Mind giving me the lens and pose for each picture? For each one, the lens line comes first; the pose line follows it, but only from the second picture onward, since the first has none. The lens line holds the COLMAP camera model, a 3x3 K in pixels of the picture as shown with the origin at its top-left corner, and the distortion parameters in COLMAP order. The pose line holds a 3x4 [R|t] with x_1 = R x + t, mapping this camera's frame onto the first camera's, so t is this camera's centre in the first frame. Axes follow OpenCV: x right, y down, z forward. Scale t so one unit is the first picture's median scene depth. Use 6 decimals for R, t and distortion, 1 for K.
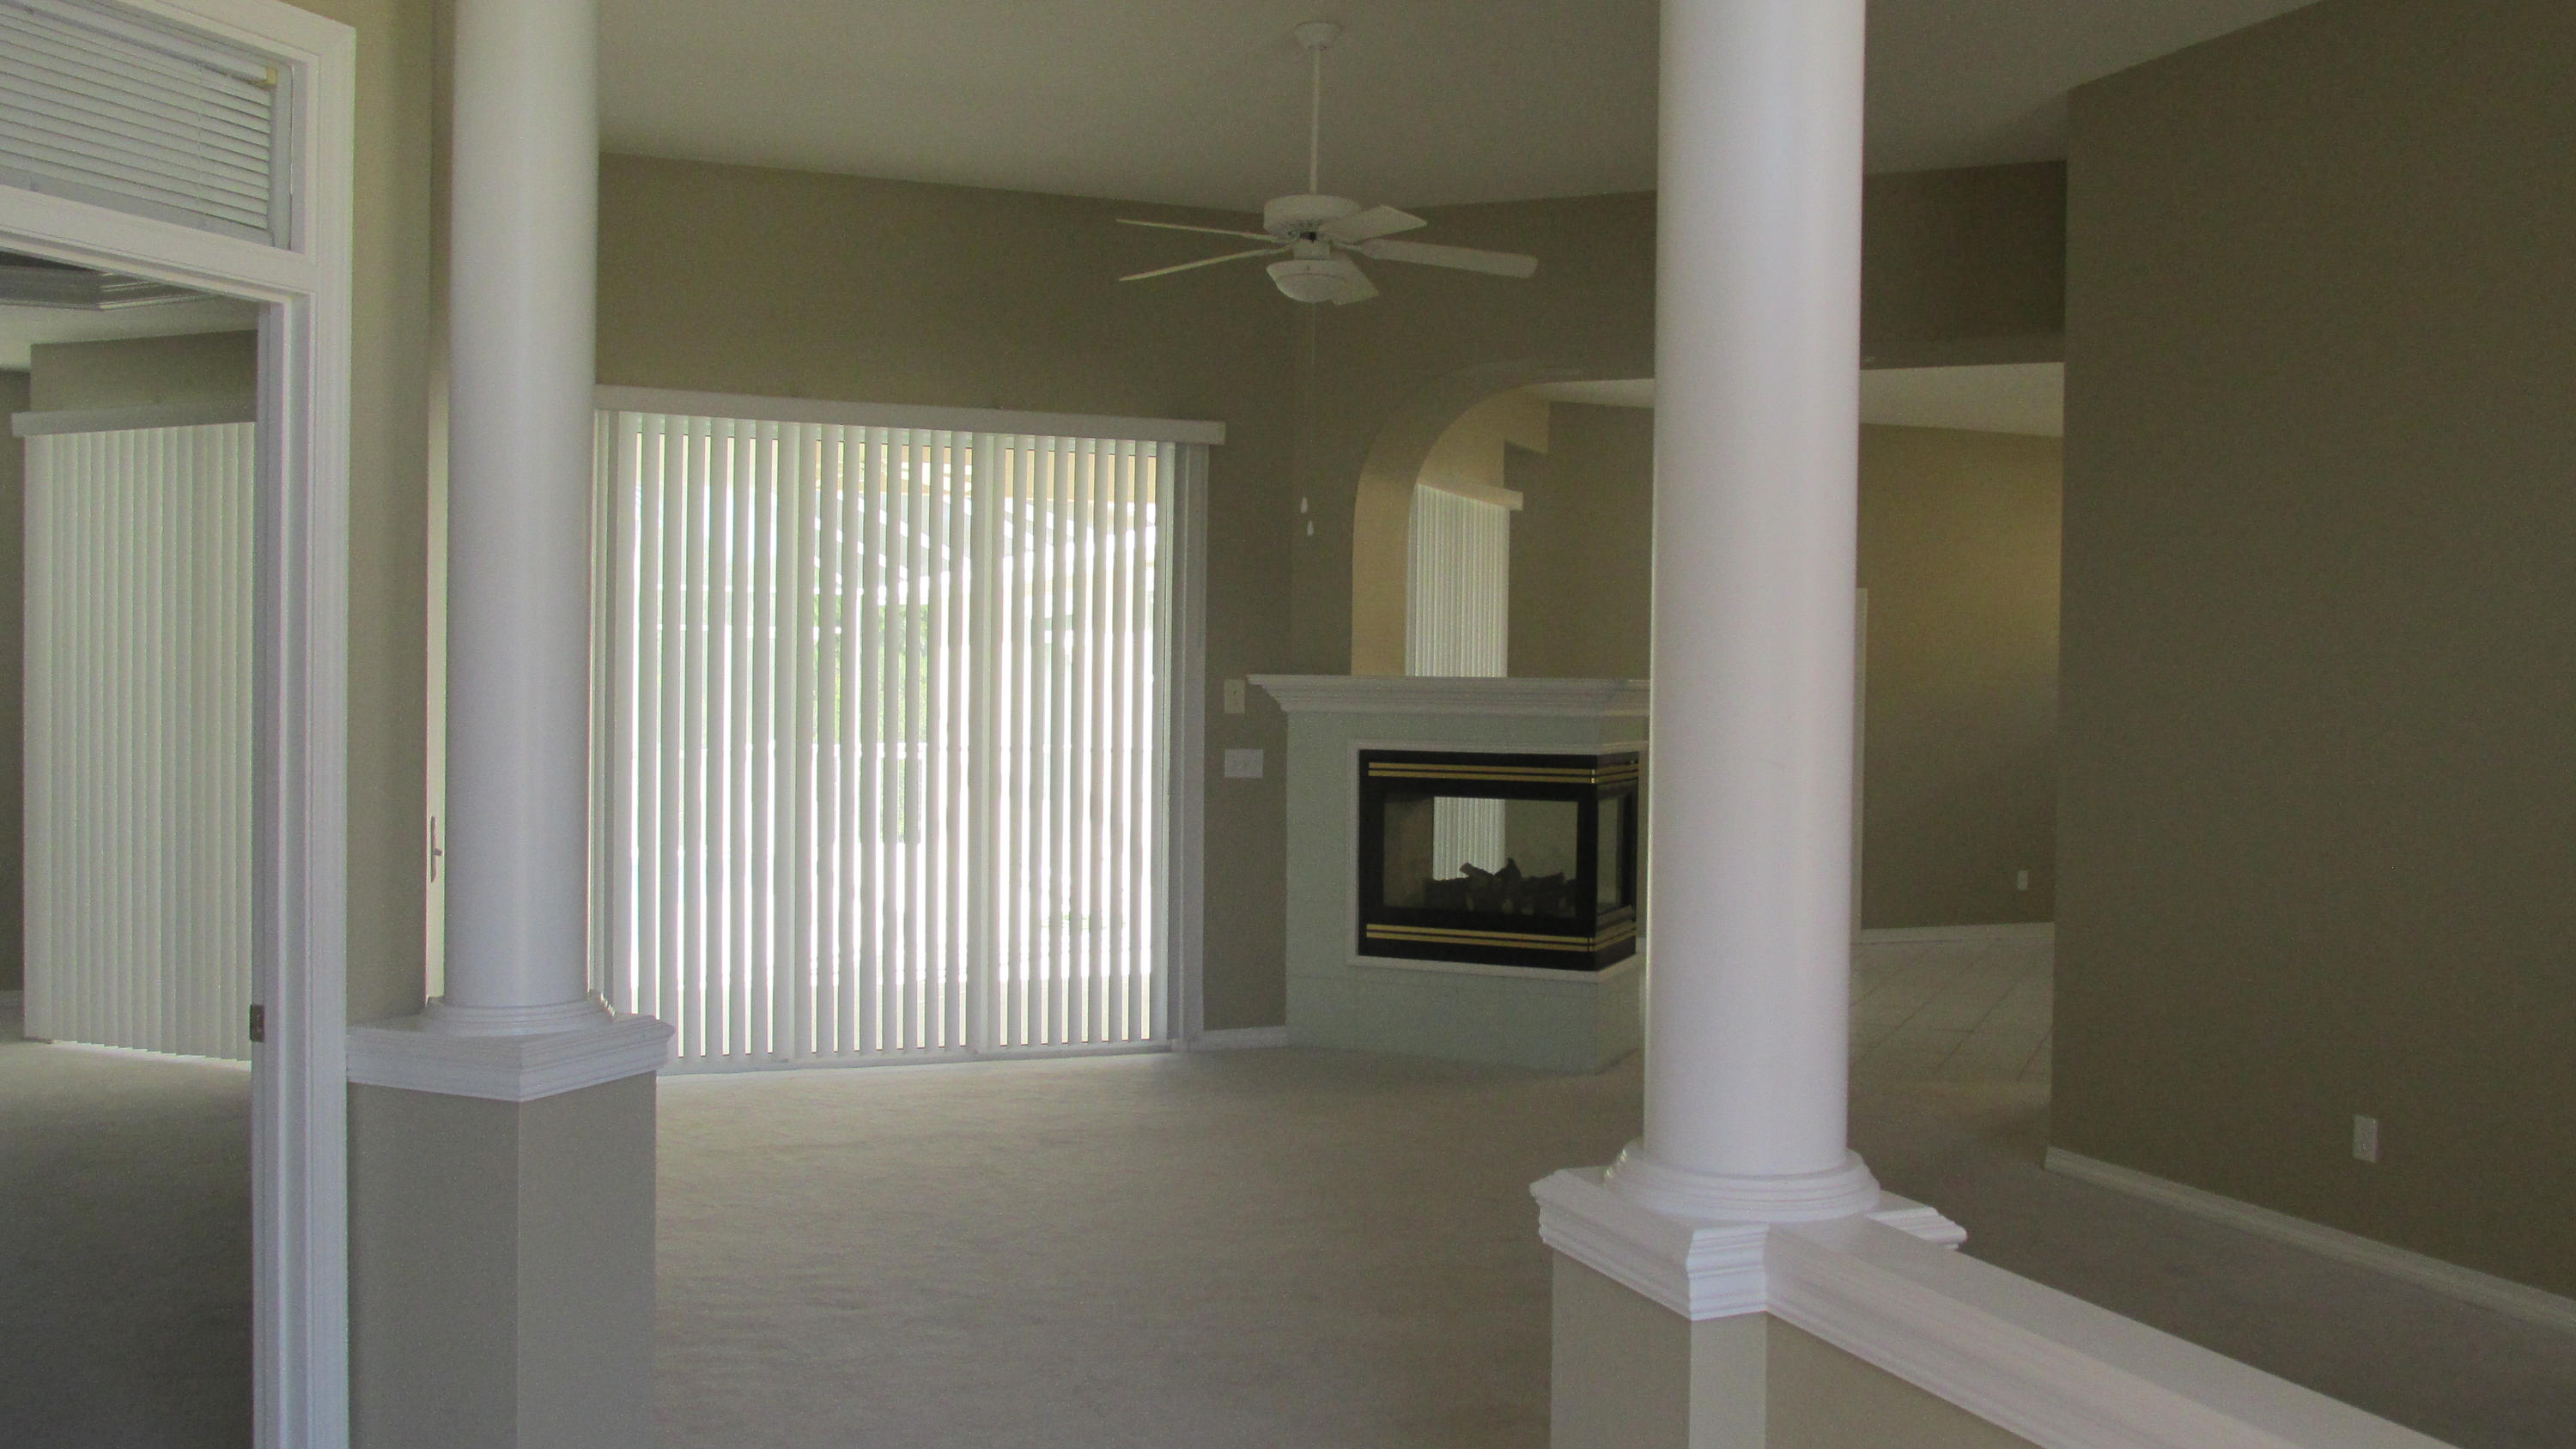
lens RADIAL K [[2168.6, 0, 1284.6], [0, 2168.6, 734.3], [0, 0, 1]] dist [-0.027732, 0.009594]
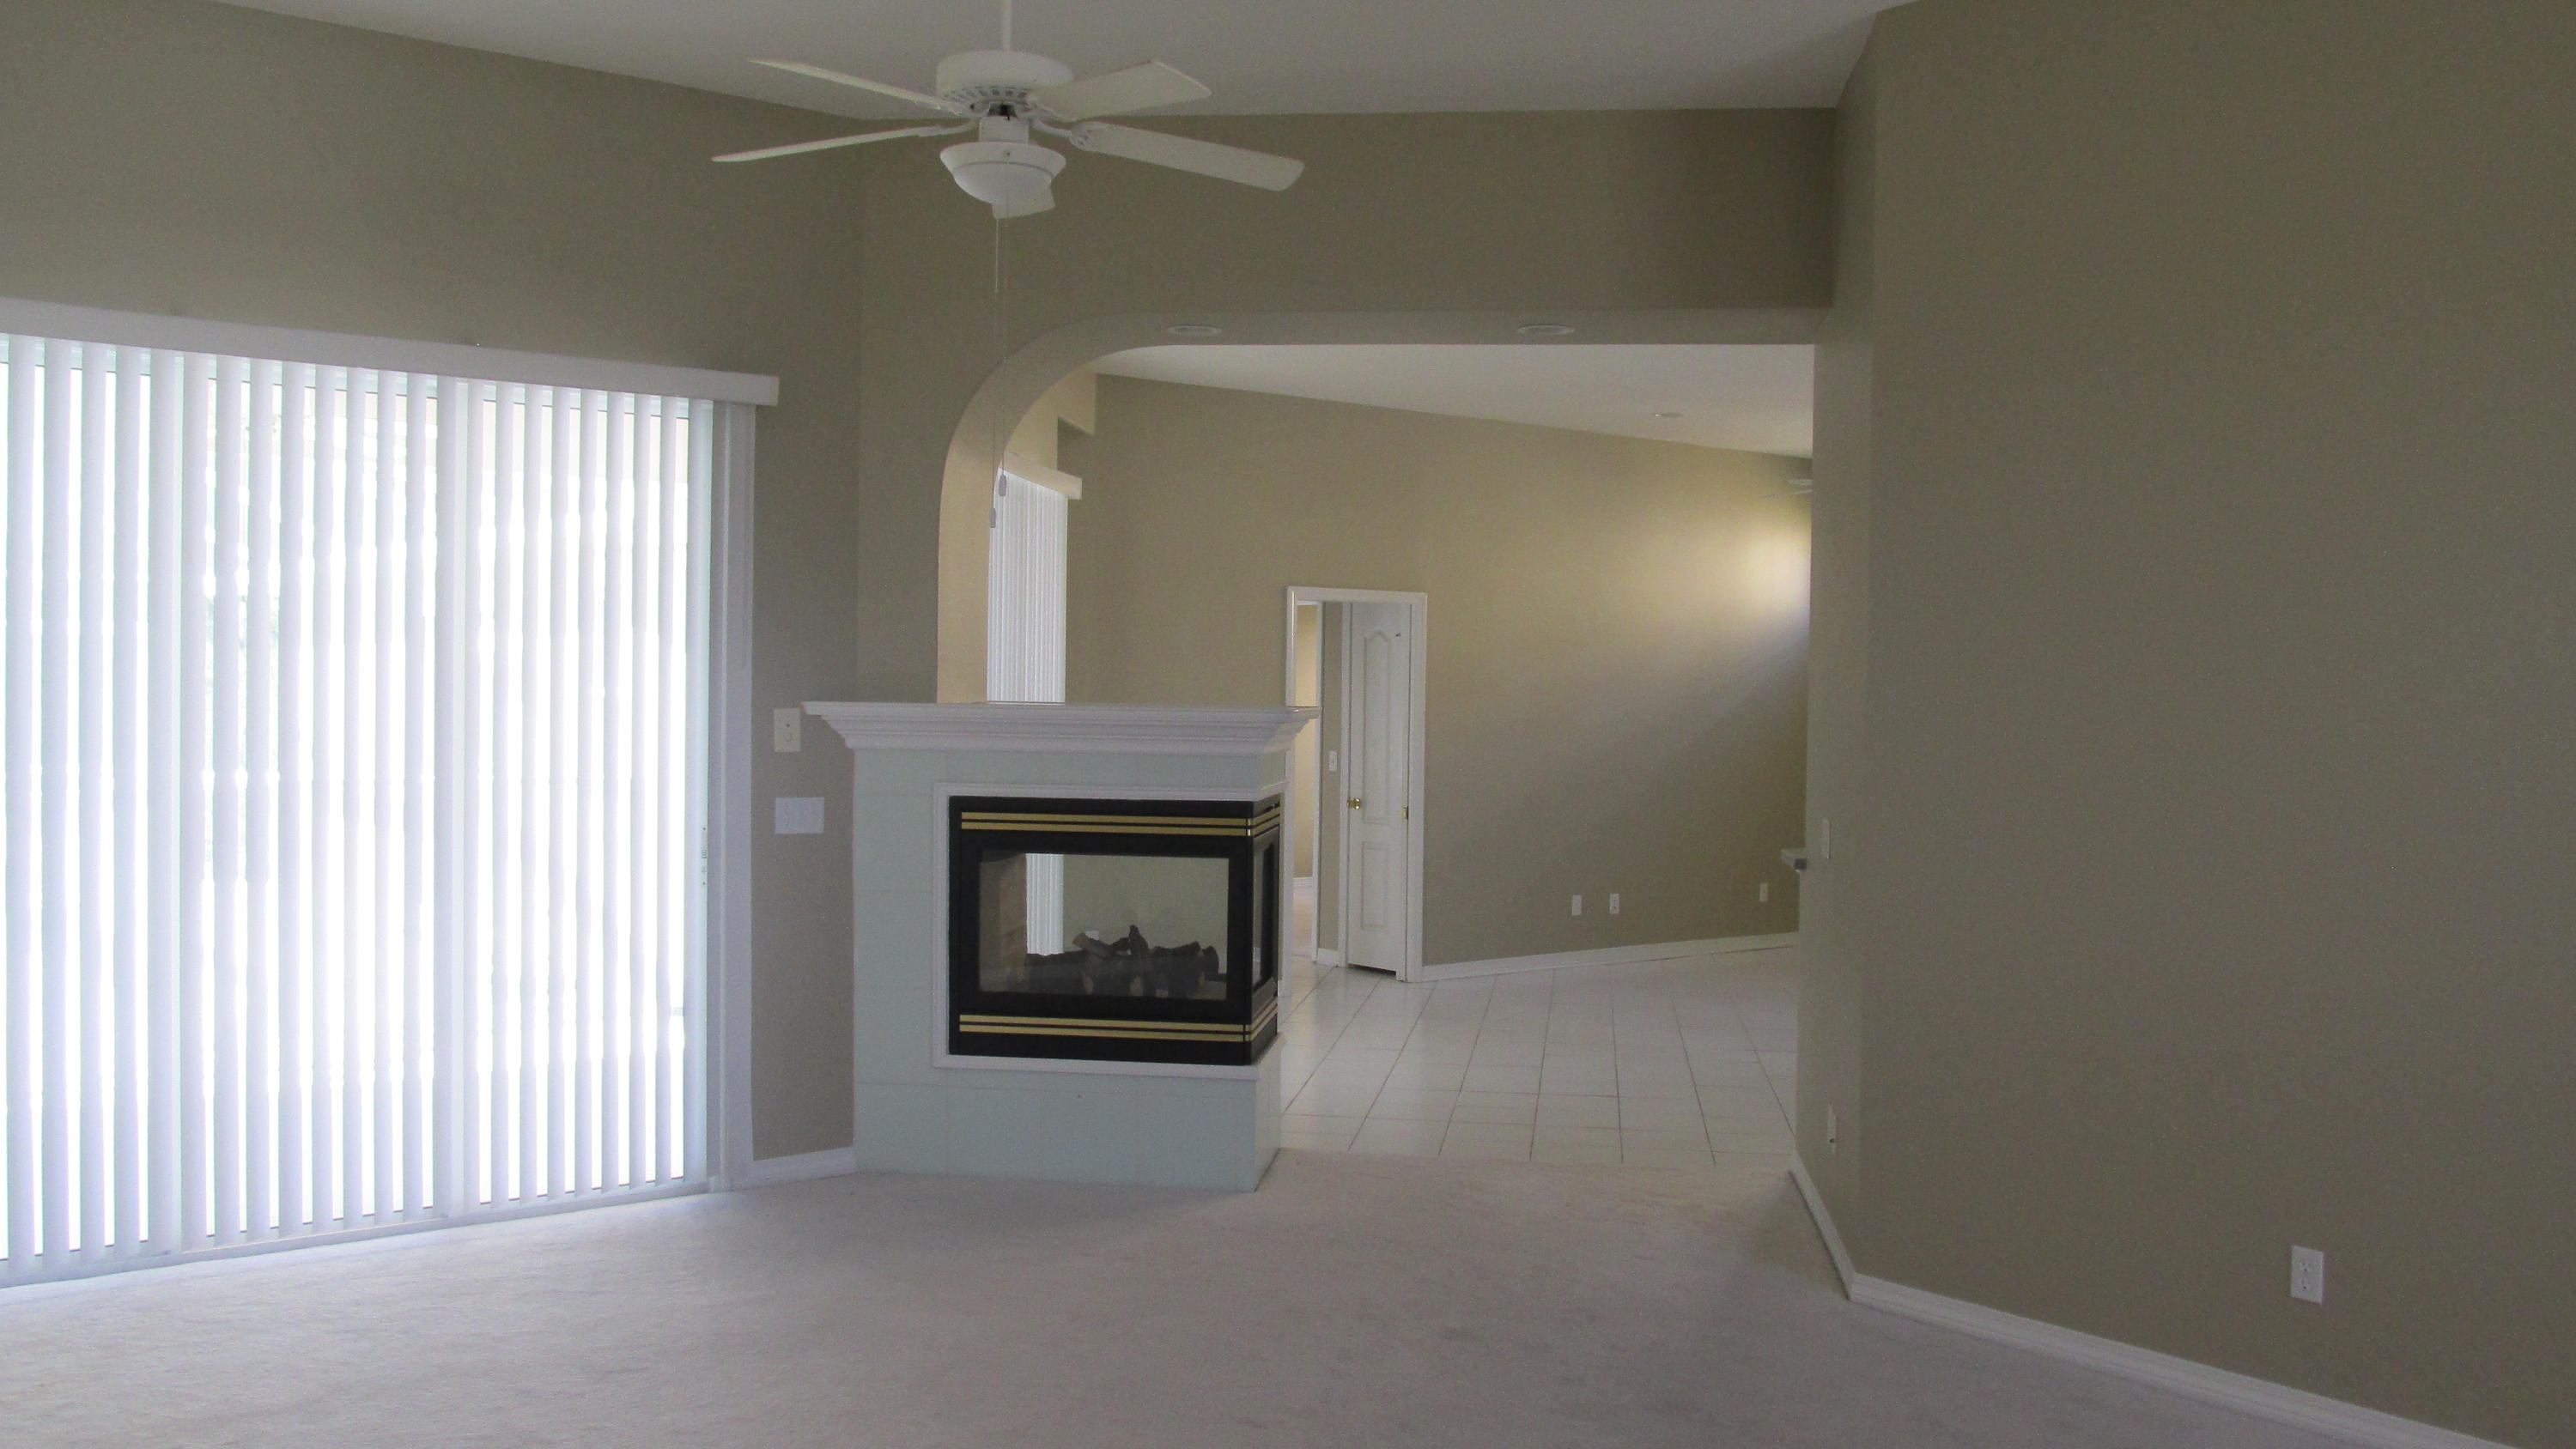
lens RADIAL K [[2168.6, 0, 1284.6], [0, 2168.6, 734.3], [0, 0, 1]] dist [-0.027732, 0.009594]
pose [[0.957129, -0.007715, 0.289560, -0.078734], [0.006447, 0.999965, 0.005331, -0.019214], [-0.289591, -0.003235, 0.957145, 0.207077]]
